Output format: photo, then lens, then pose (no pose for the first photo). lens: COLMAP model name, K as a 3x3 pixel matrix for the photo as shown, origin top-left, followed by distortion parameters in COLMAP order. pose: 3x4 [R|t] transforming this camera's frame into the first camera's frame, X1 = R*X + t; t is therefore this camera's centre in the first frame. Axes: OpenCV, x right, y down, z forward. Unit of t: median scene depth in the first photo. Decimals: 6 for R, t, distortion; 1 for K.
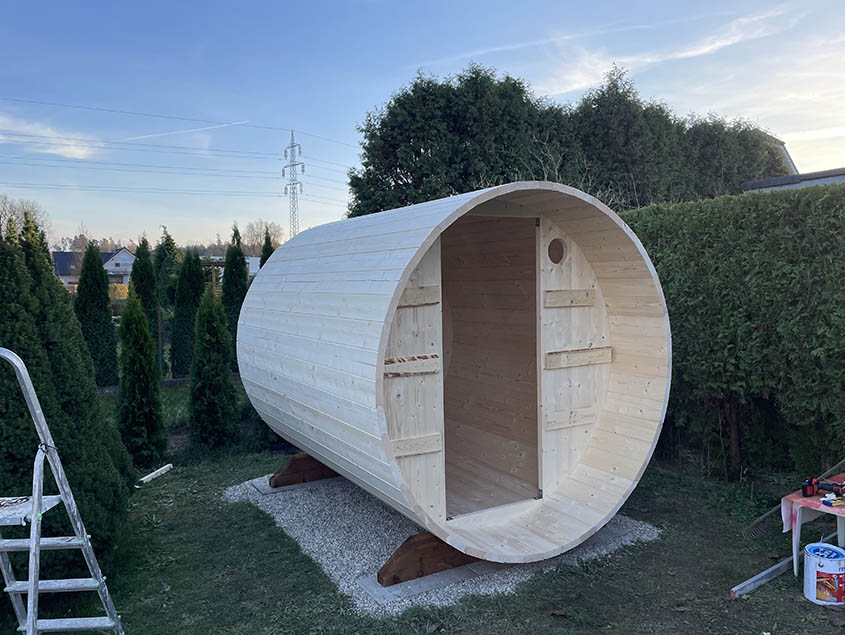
lens RADIAL K [[637.0, 0, 420.1], [0, 637.0, 325.7], [0, 0, 1]] dist [0.091443, -0.115381]
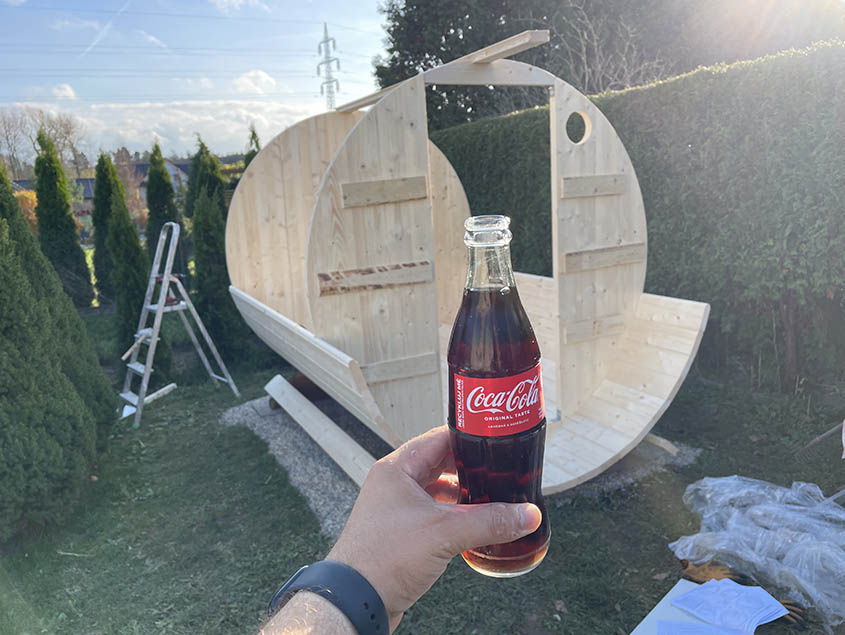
lens RADIAL K [[642.6, 0, 430.9], [0, 642.6, 315.5], [0, 0, 1]] dist [0.081411, -0.112677]
pose [[0.997664, -0.027832, -0.062384, 0.061463], [0.035933, 0.990497, 0.132759, 0.003442], [0.058096, -0.134691, 0.989183, 0.116531]]
